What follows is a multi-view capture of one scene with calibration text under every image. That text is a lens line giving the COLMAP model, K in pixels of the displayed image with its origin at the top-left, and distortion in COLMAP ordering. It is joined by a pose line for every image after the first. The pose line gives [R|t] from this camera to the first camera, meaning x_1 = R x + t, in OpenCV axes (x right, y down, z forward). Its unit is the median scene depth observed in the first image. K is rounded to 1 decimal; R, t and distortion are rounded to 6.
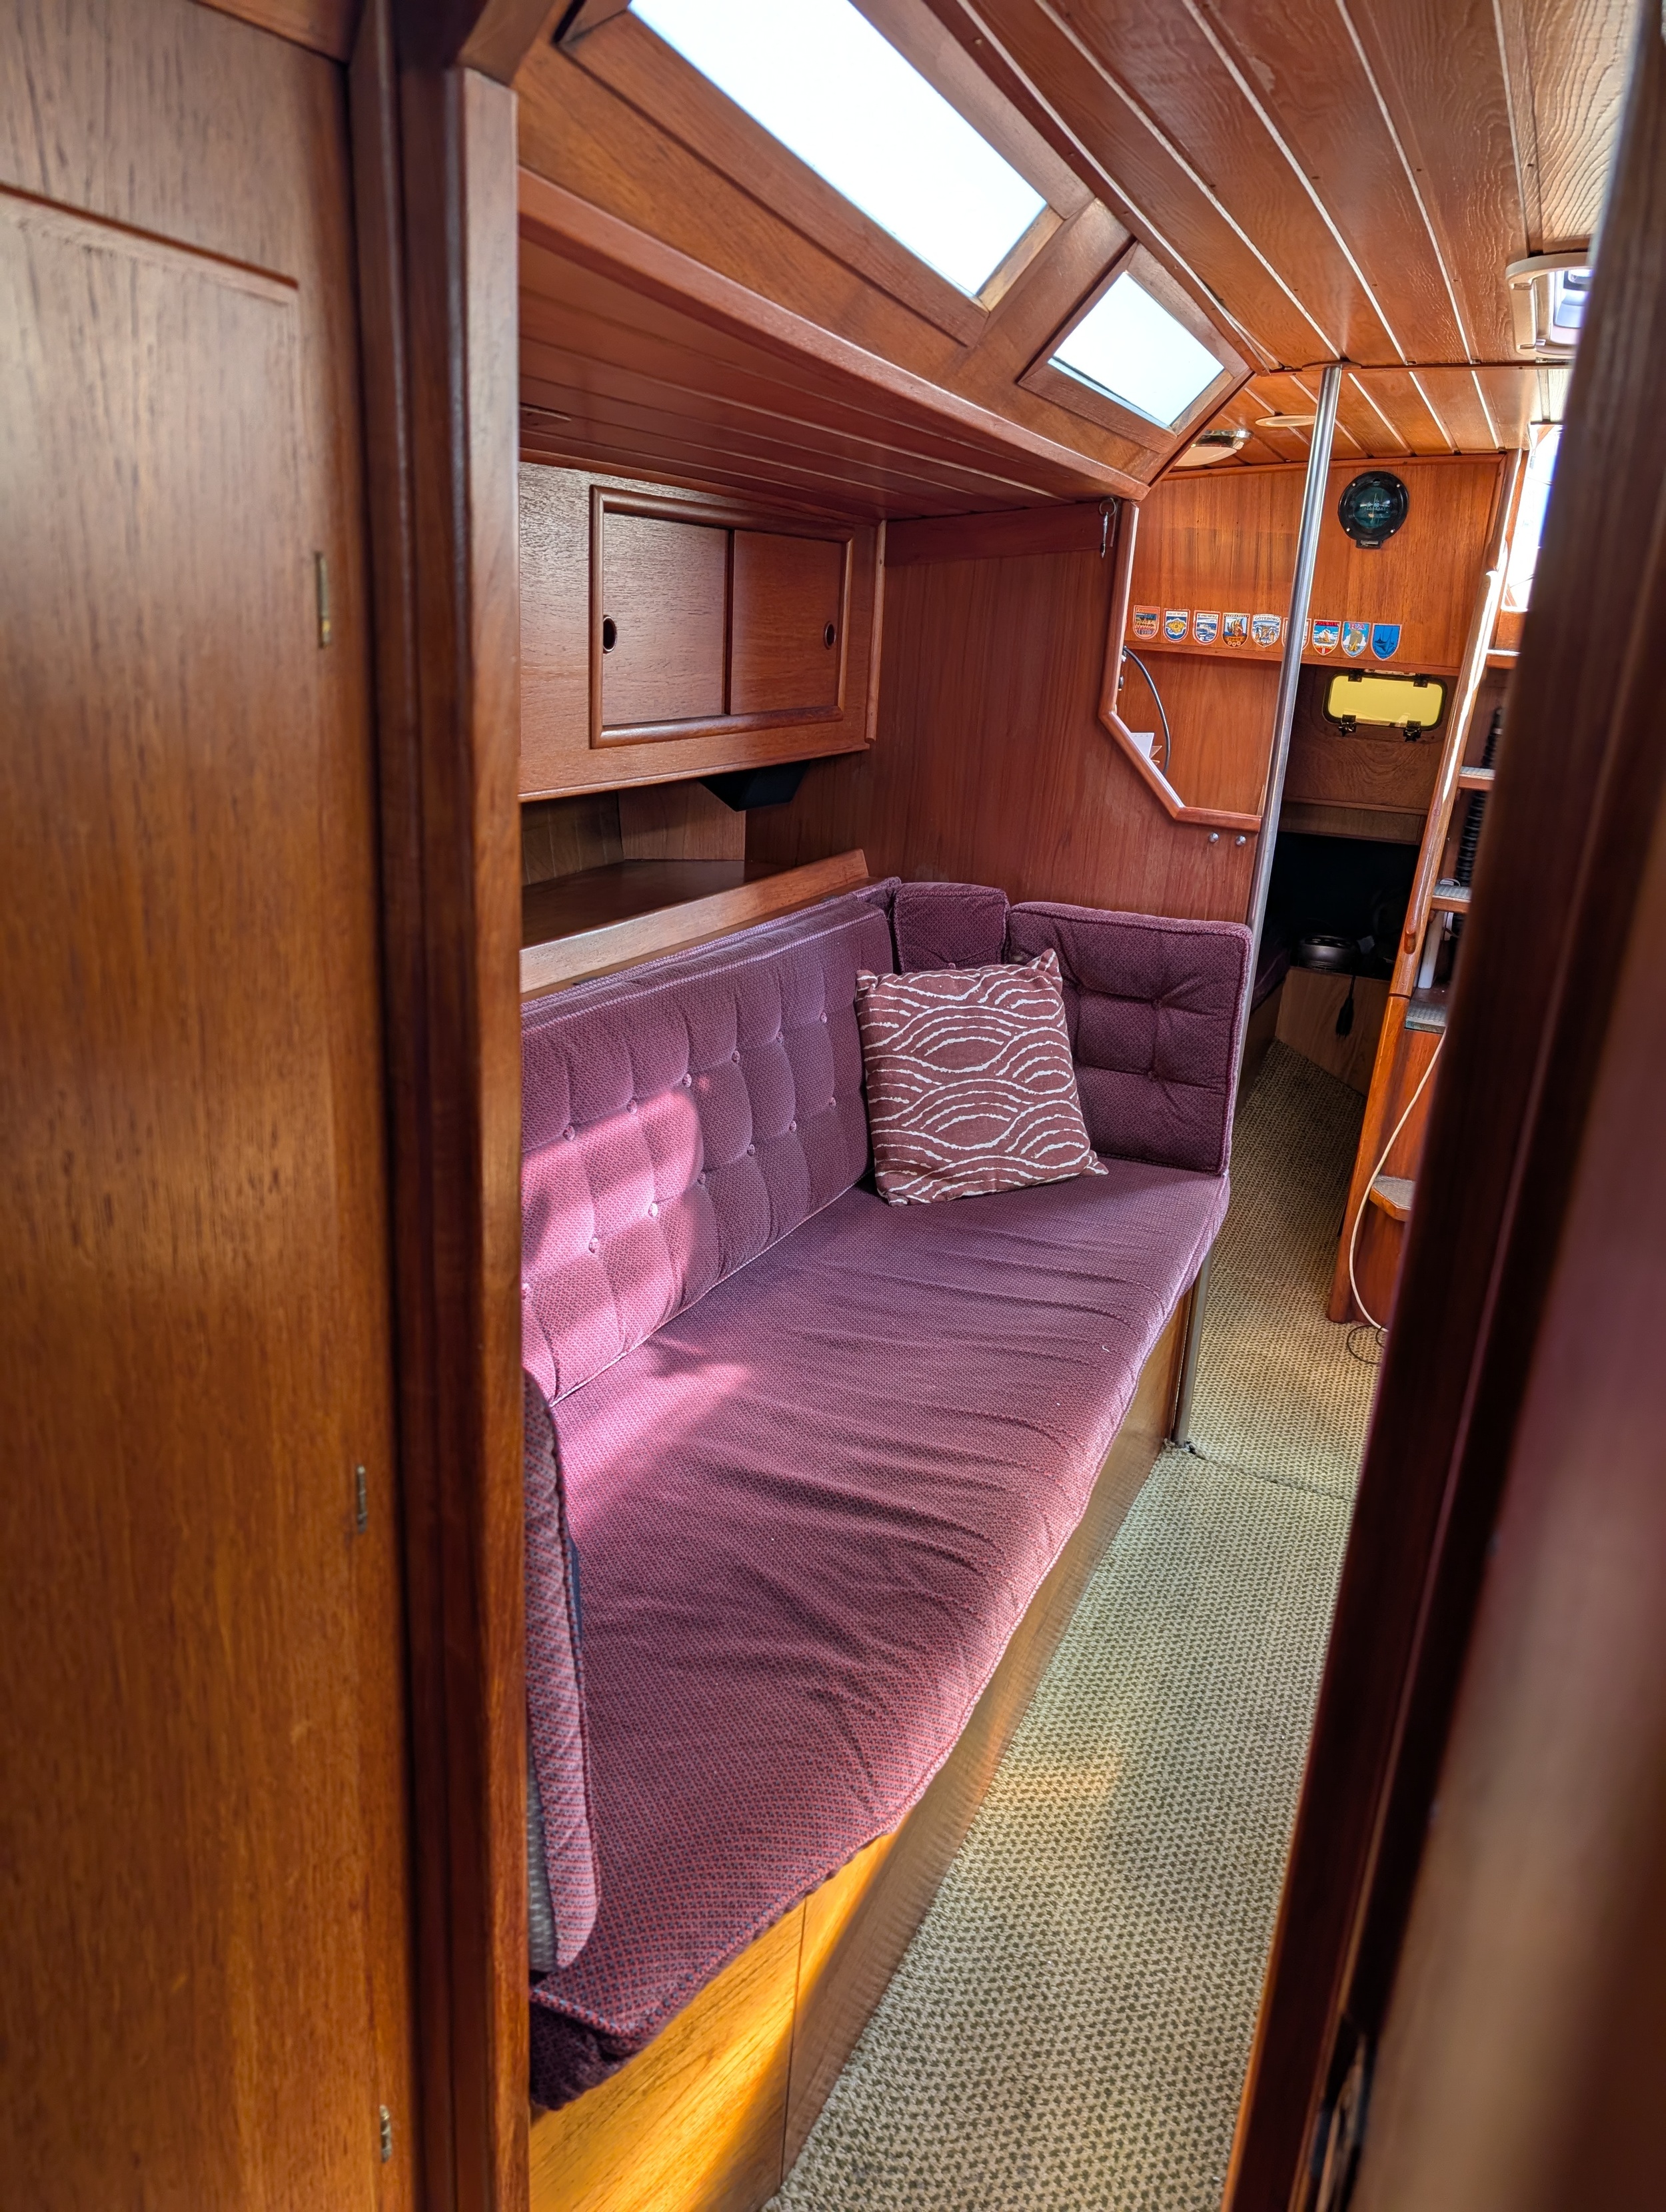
lens RADIAL K [[1597.8, 0, 840.5], [0, 1597.8, 1130.6], [0, 0, 1]] dist [0.017429, -0.018356]
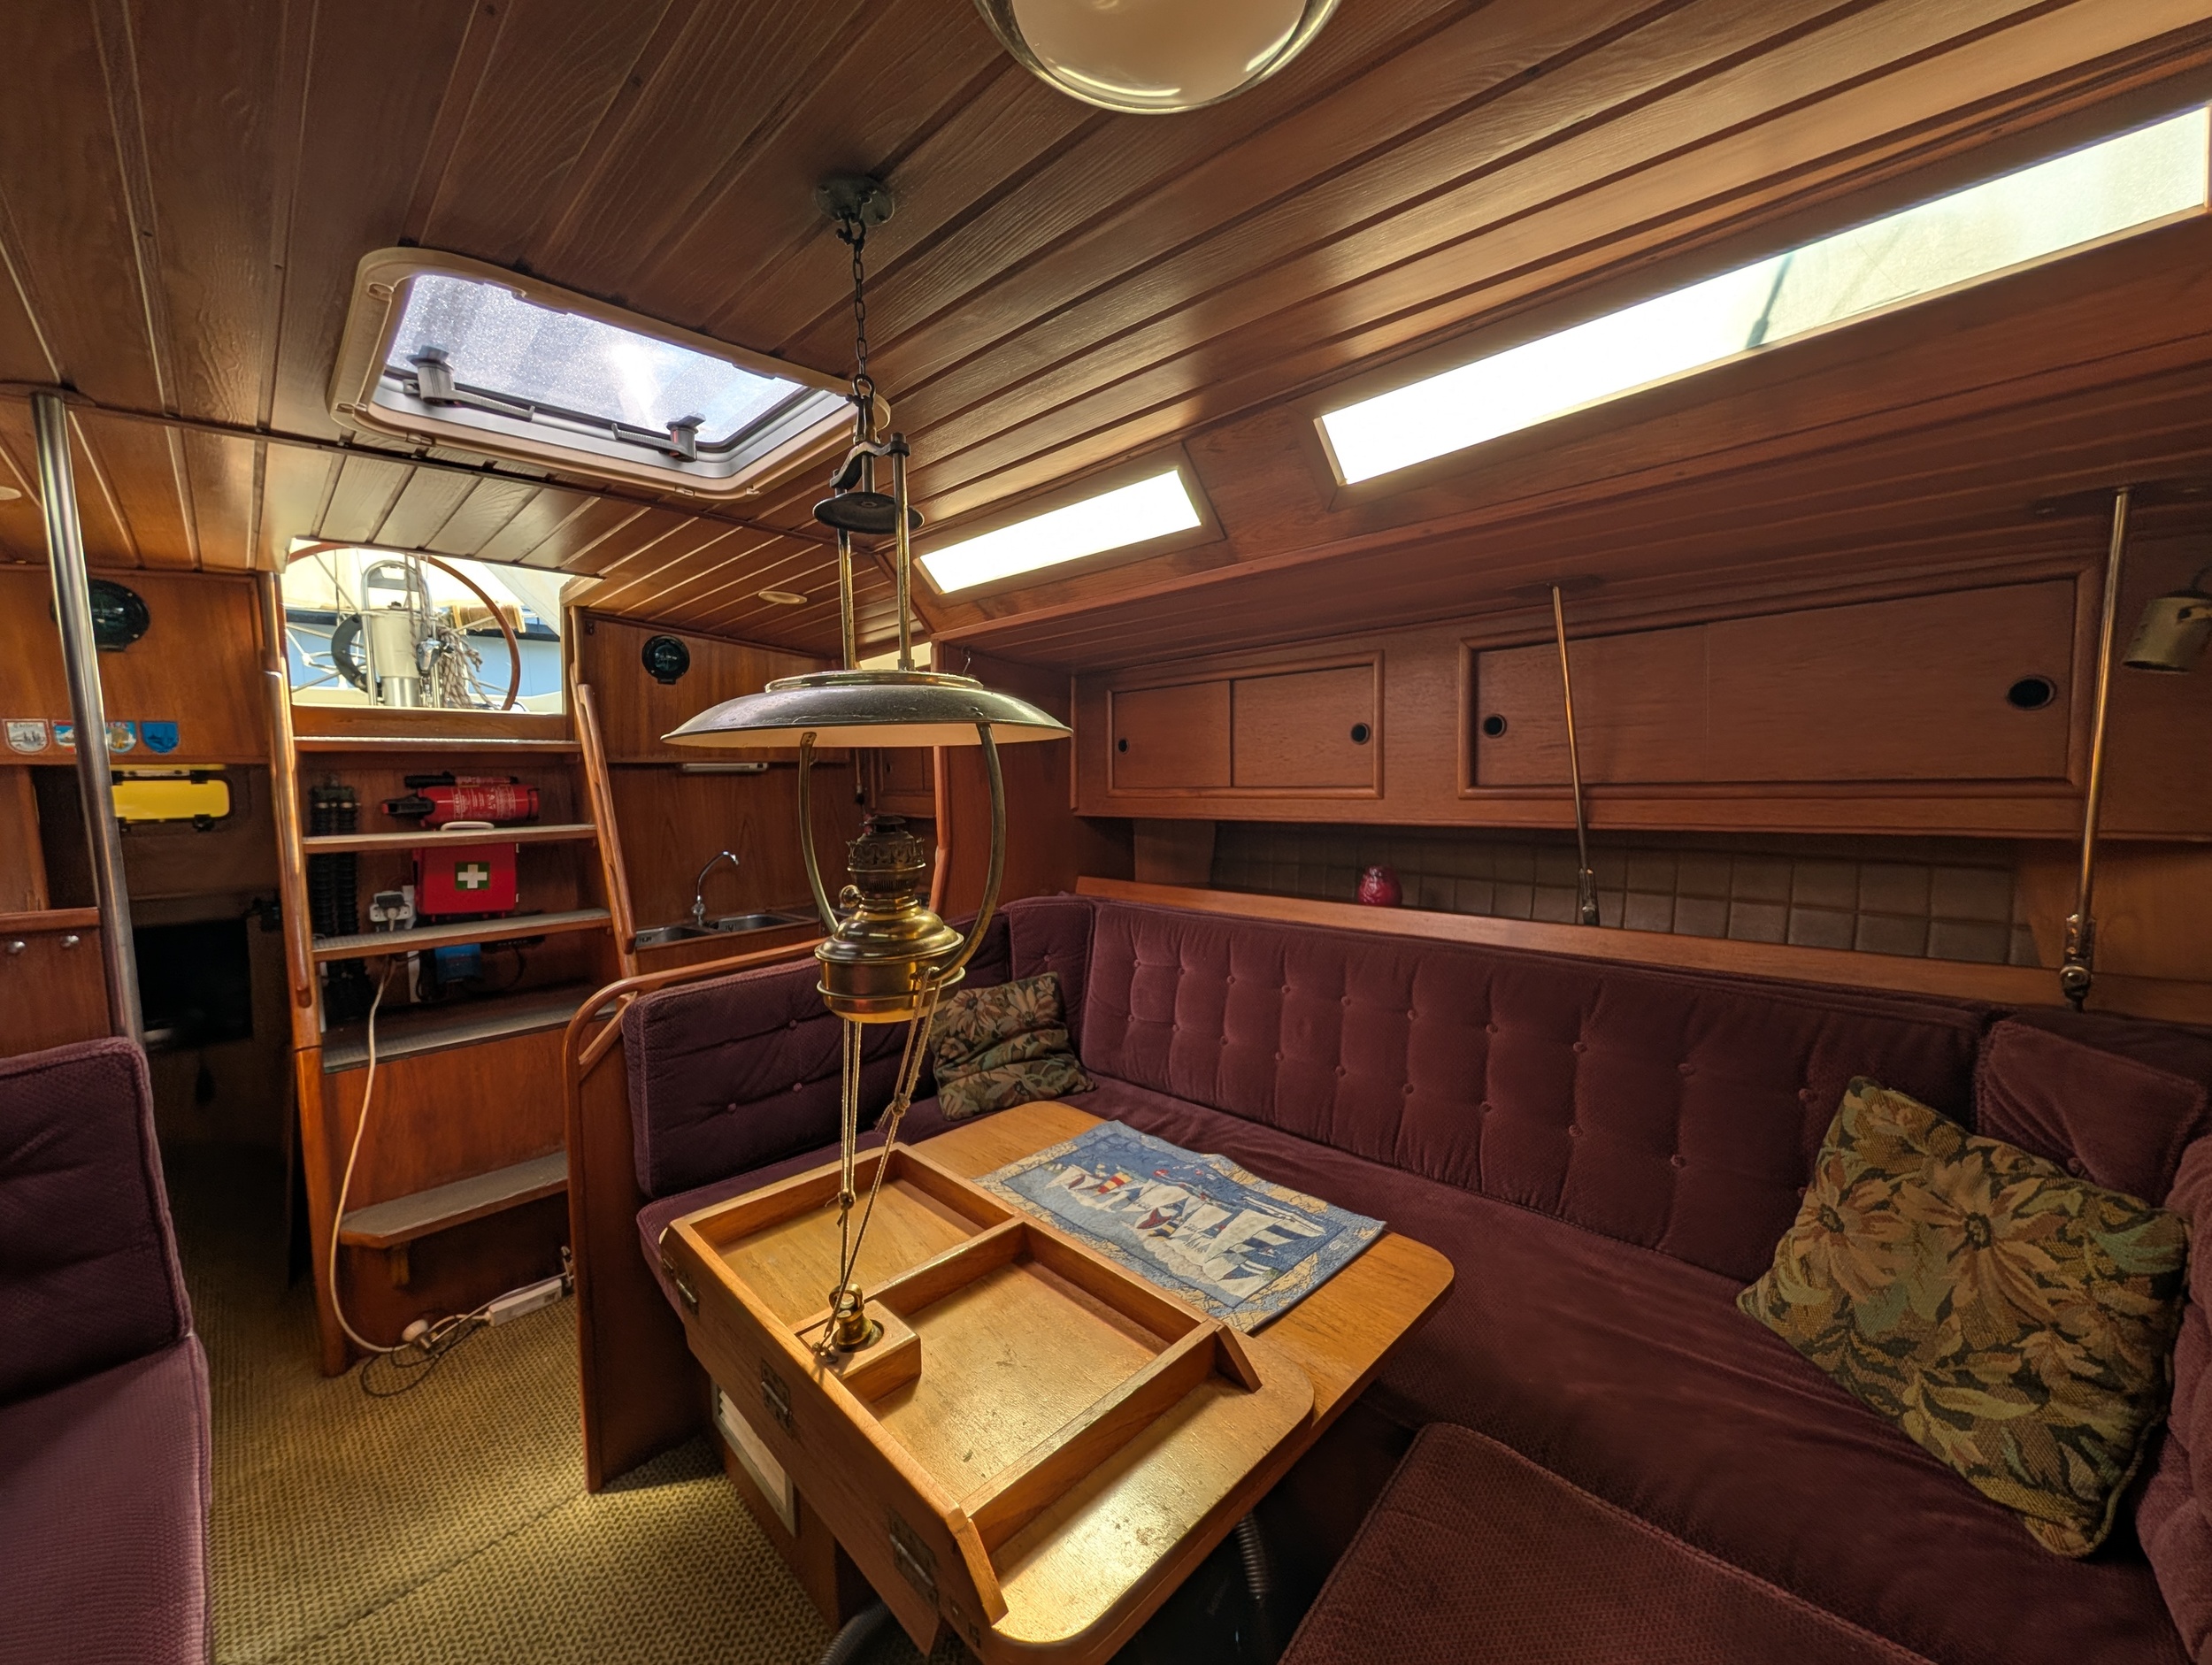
lens RADIAL K [[854.4, 0, 1104.1], [0, 854.4, 834.8], [0, 0, 1]] dist [-0.000347, 0.000766]
pose [[0.356213, -0.145544, 0.923000, 0.061359], [0.338248, 0.940888, 0.017825, -0.085564], [-0.871034, 0.305853, 0.384386, 0.495409]]
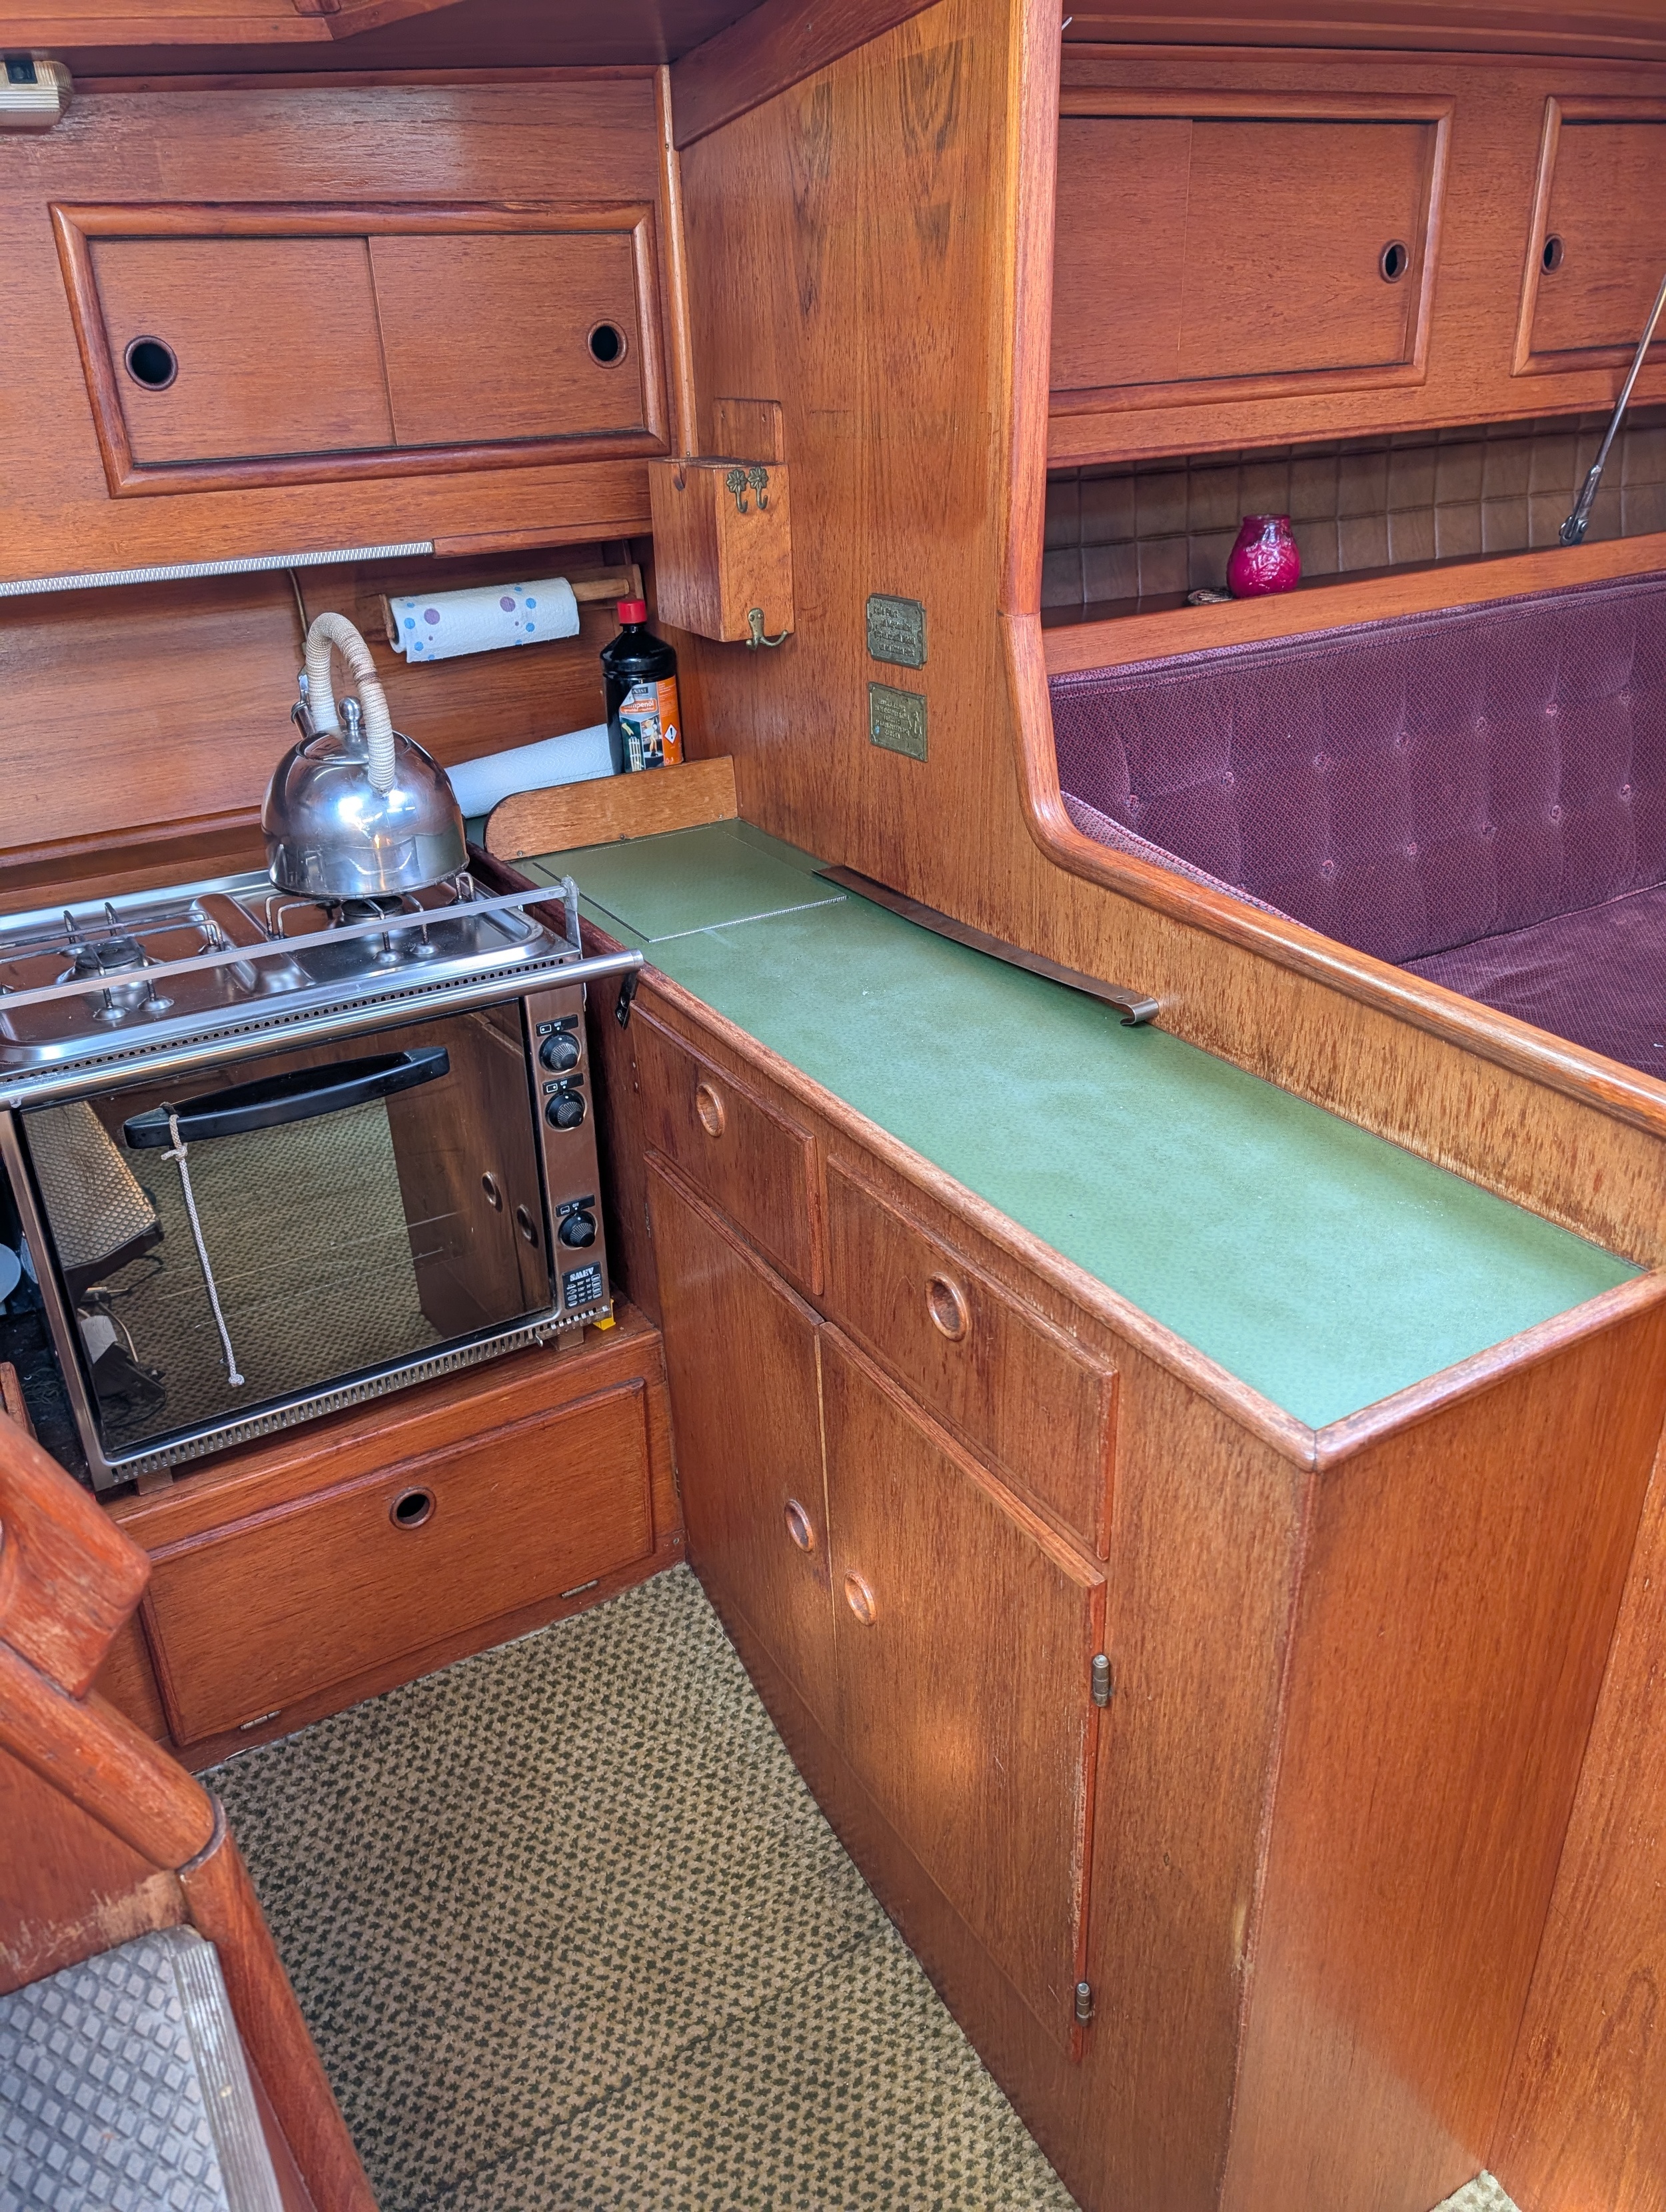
lens RADIAL K [[1597.8, 0, 803.7], [0, 1597.8, 1125.0], [0, 0, 1]] dist [0.017429, -0.018356]
pose [[-0.800971, -0.301755, 0.517097, 0.656920], [0.175489, 0.707429, 0.684652, -0.445607], [-0.572407, 0.639131, -0.513675, 1.641943]]
